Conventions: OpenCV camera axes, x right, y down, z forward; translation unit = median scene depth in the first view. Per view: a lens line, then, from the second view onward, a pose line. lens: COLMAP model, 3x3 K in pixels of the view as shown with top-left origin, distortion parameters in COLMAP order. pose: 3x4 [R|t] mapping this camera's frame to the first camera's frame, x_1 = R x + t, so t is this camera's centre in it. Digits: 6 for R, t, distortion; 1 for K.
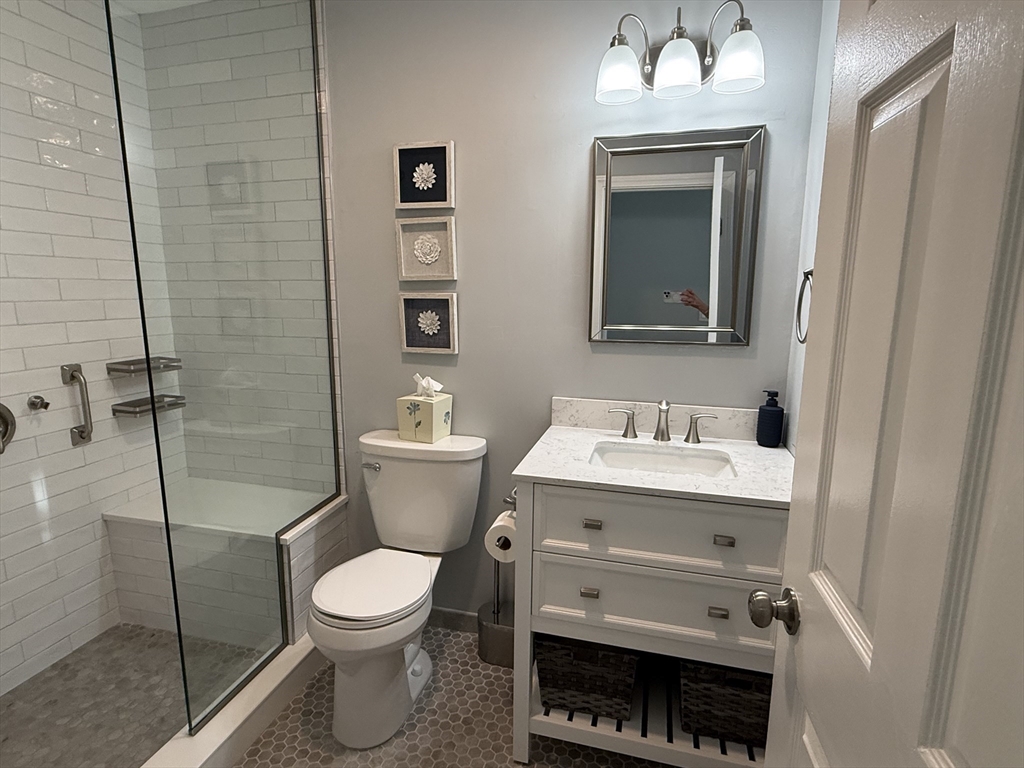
lens RADIAL K [[531.8, 0, 510.6], [0, 531.8, 384.4], [0, 0, 1]] dist [0.004846, -0.001288]
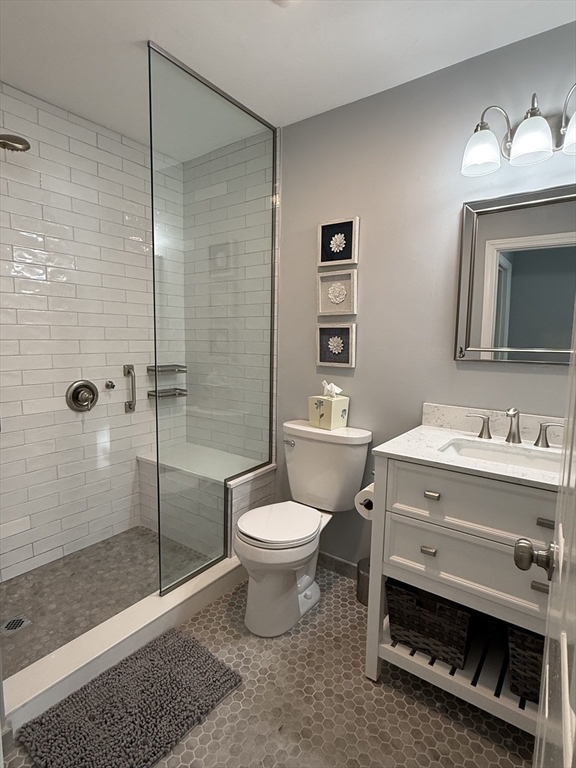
lens RADIAL K [[398.8, 0, 291.4], [0, 398.8, 380.8], [0, 0, 1]] dist [0.004846, -0.001288]
pose [[0.937449, 0.047299, -0.344894, 0.113019], [-0.071068, 0.995865, -0.056595, 0.049959], [0.340791, 0.077566, 0.936934, -0.020137]]
